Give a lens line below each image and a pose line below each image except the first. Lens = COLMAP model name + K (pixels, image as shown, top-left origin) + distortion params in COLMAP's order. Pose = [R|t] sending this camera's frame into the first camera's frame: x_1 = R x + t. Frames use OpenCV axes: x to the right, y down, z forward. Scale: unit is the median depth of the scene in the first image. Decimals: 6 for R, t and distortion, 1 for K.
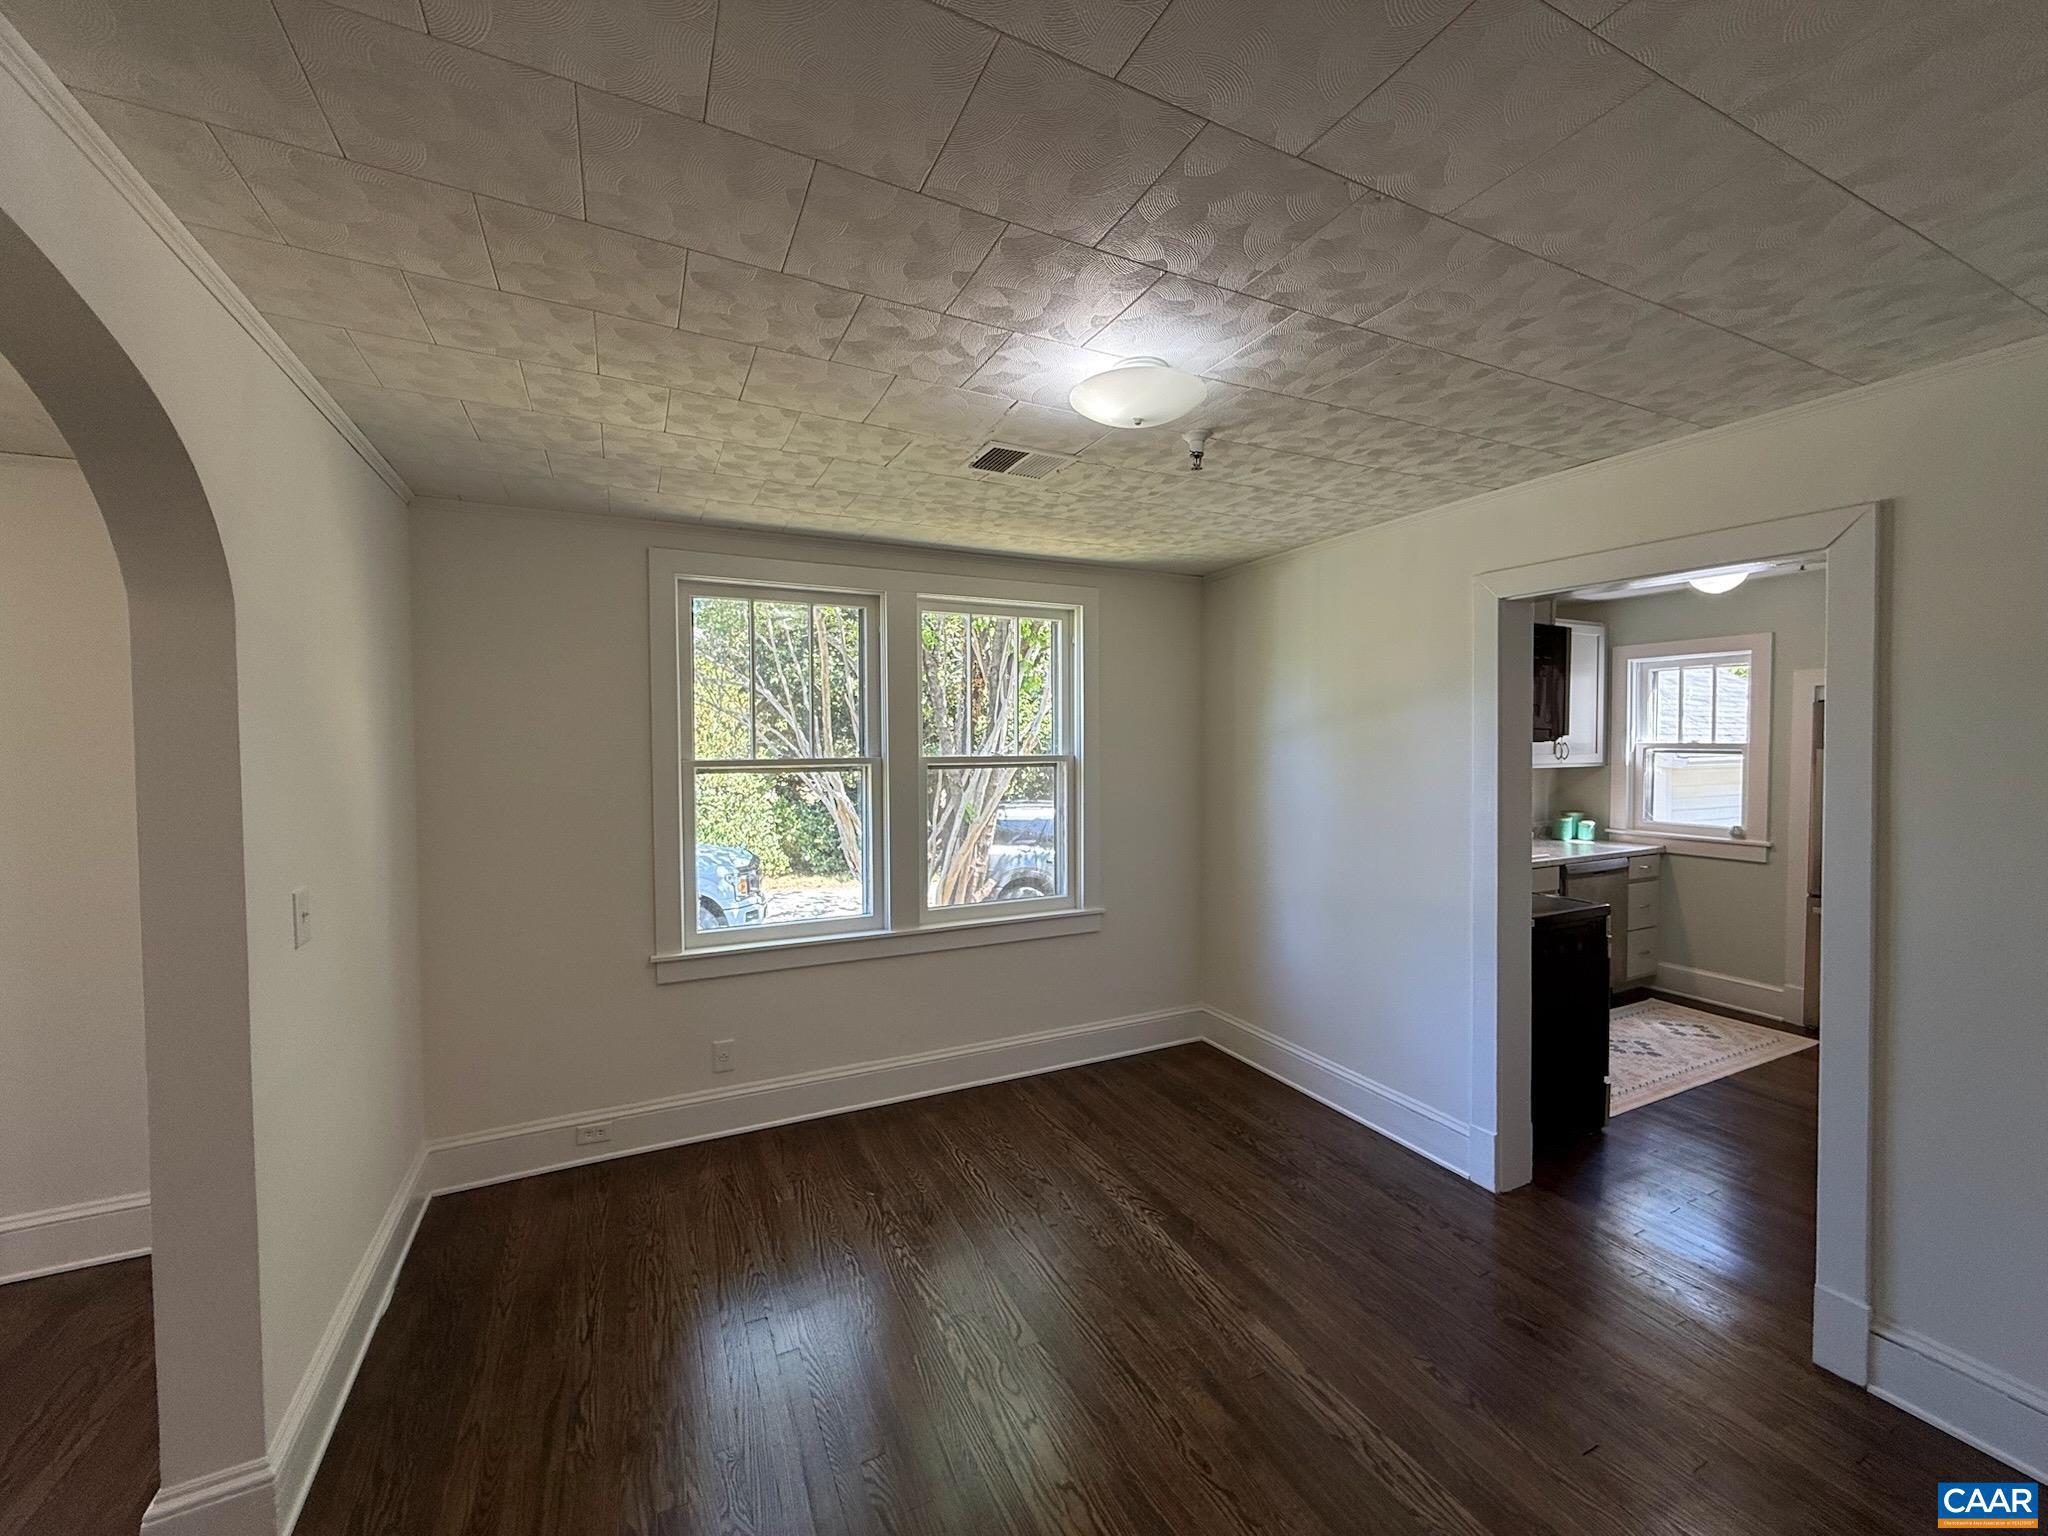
lens RADIAL K [[817.1, 0, 1021.2], [0, 817.1, 761.9], [0, 0, 1]] dist [0.000510, -0.000436]
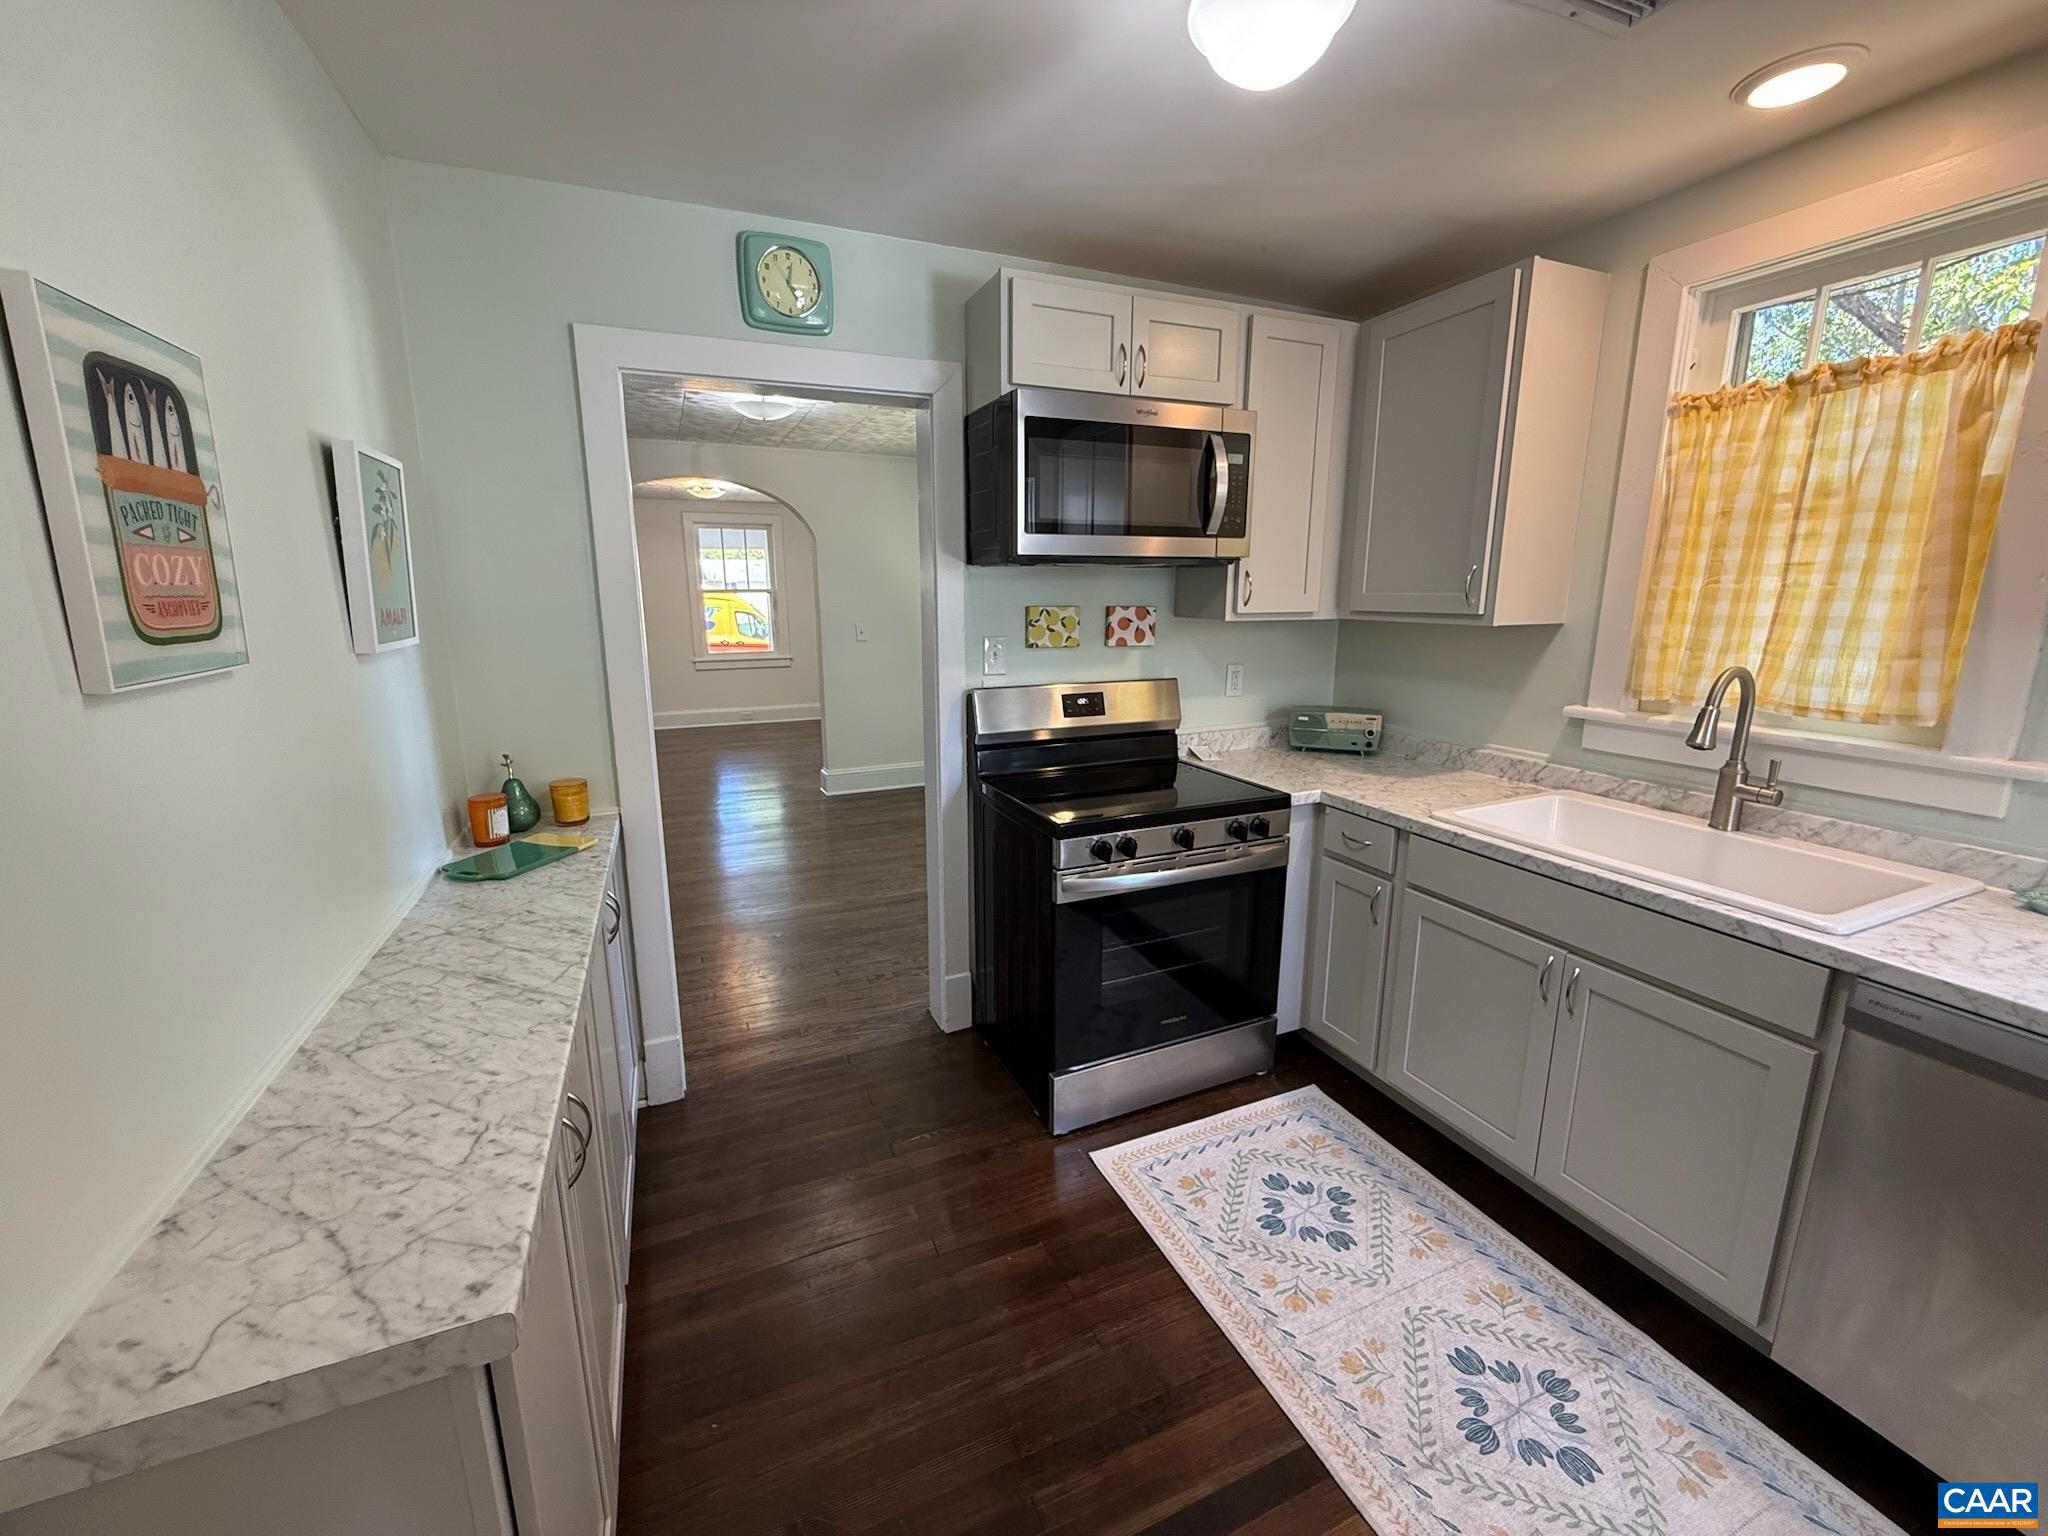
lens RADIAL K [[817.1, 0, 1021.2], [0, 817.1, 761.9], [0, 0, 1]] dist [0.000510, -0.000436]
pose [[-0.041347, 0.211120, -0.976585, 0.971768], [-0.024728, 0.976905, 0.212236, -0.004707], [0.998839, 0.032925, -0.035172, 0.723681]]
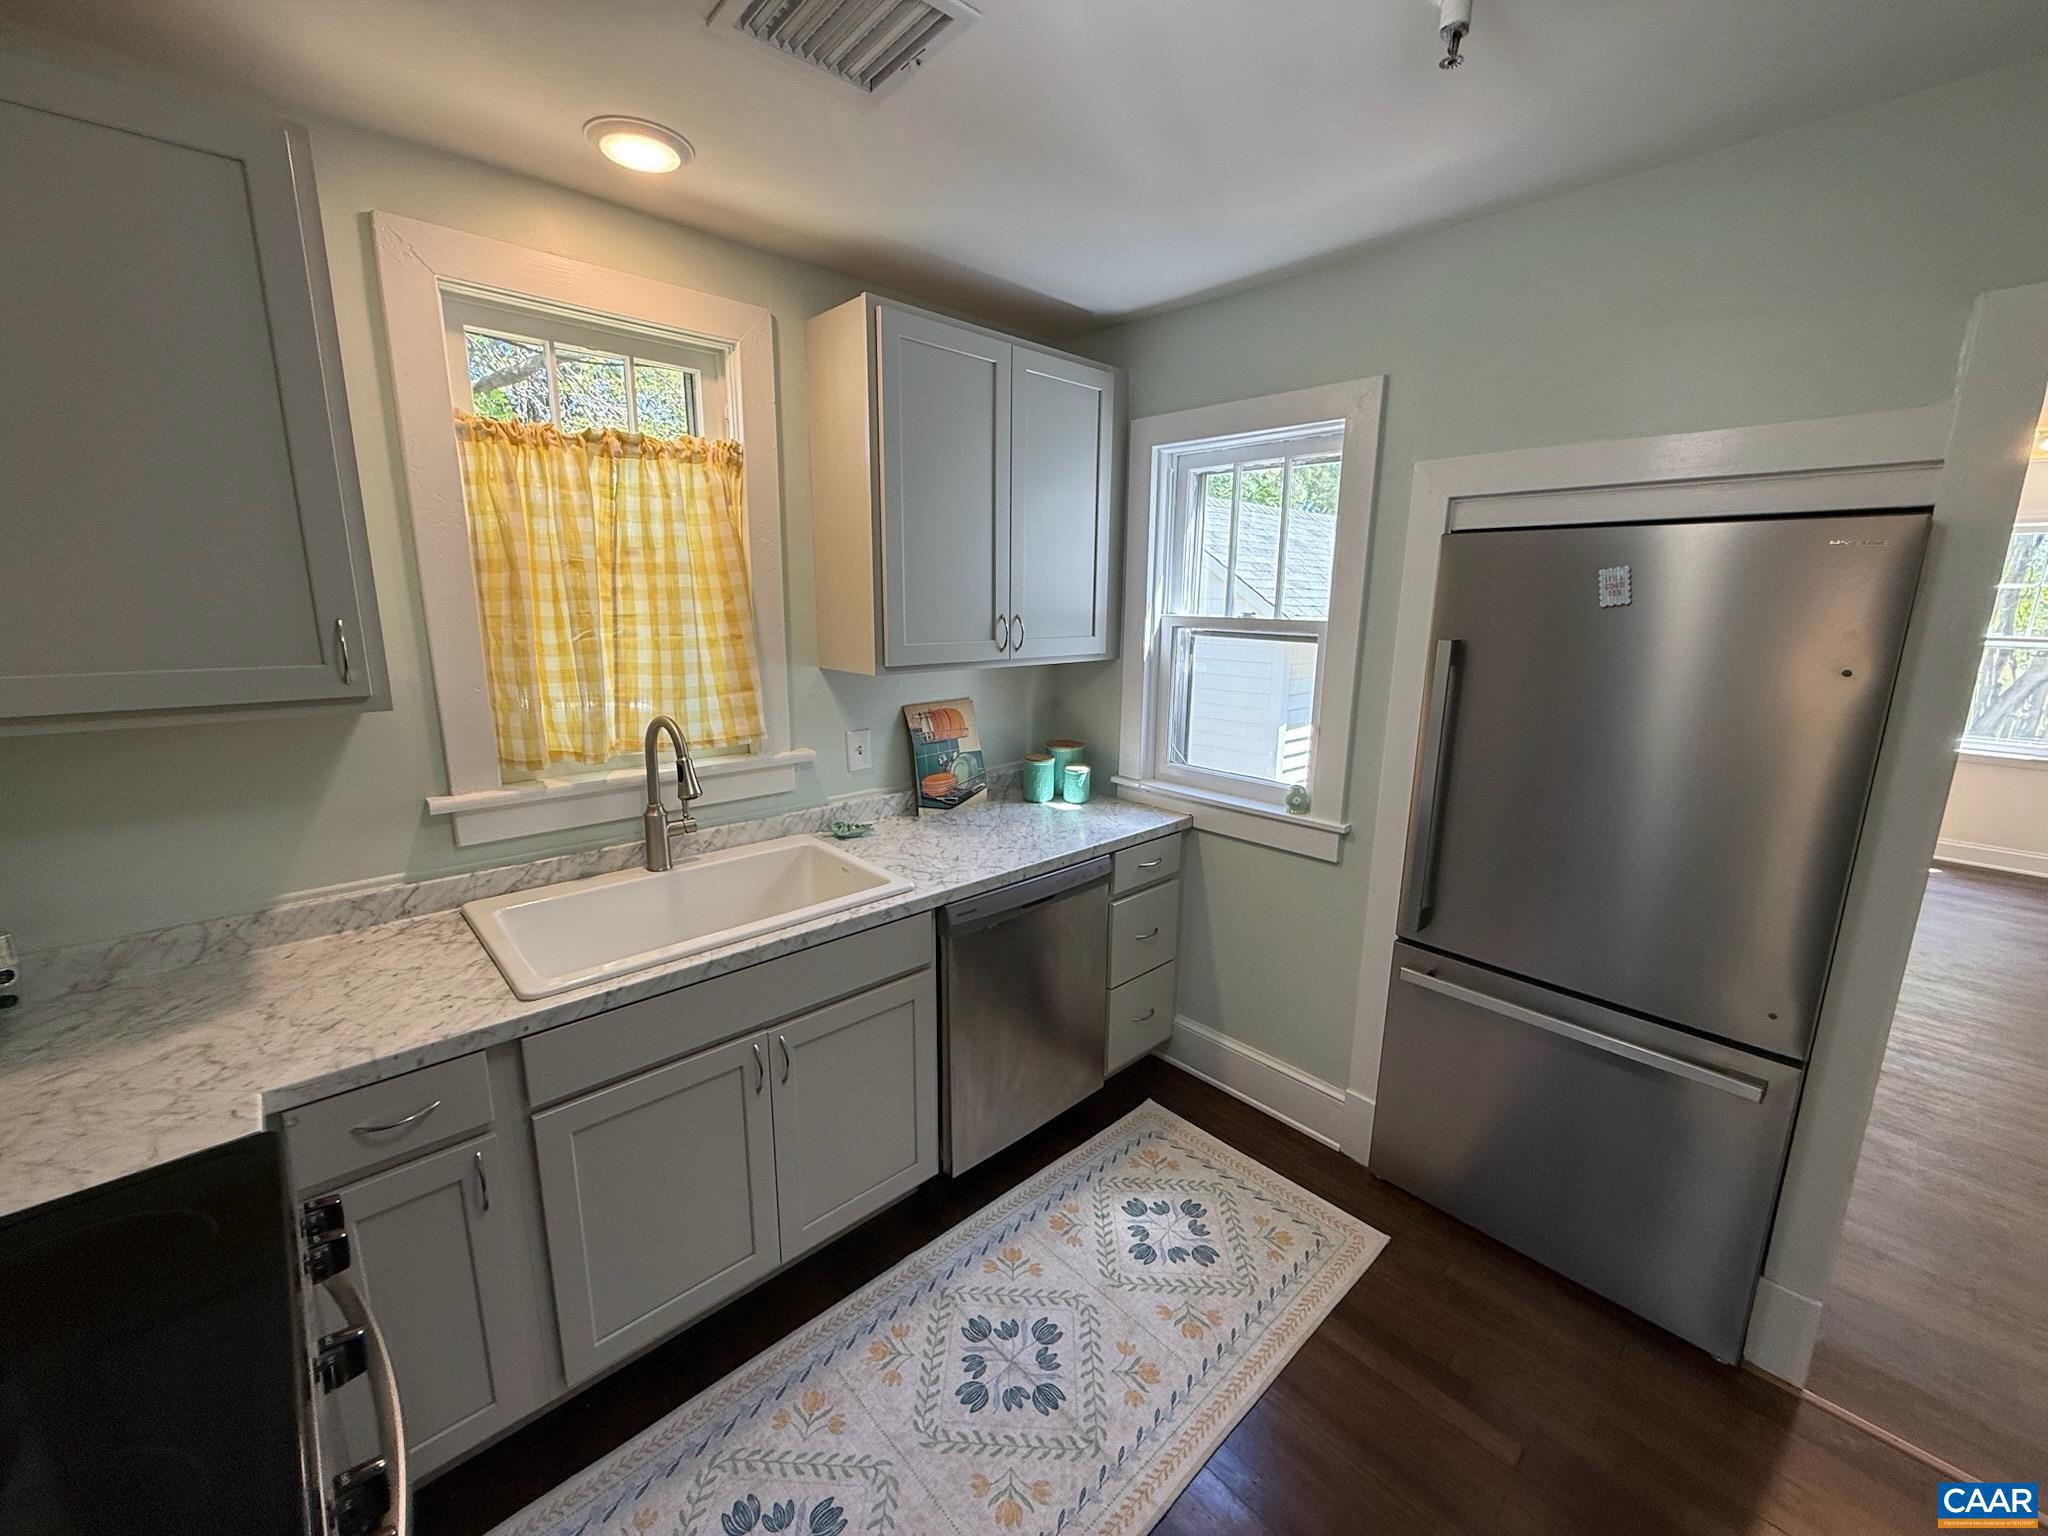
lens RADIAL K [[817.1, 0, 1021.2], [0, 817.1, 761.9], [0, 0, 1]] dist [0.000510, -0.000436]
pose [[0.955523, -0.046071, 0.291296, 0.594974], [-0.005623, 0.984697, 0.174183, -0.025244], [-0.294864, -0.168074, 0.940642, 0.607694]]
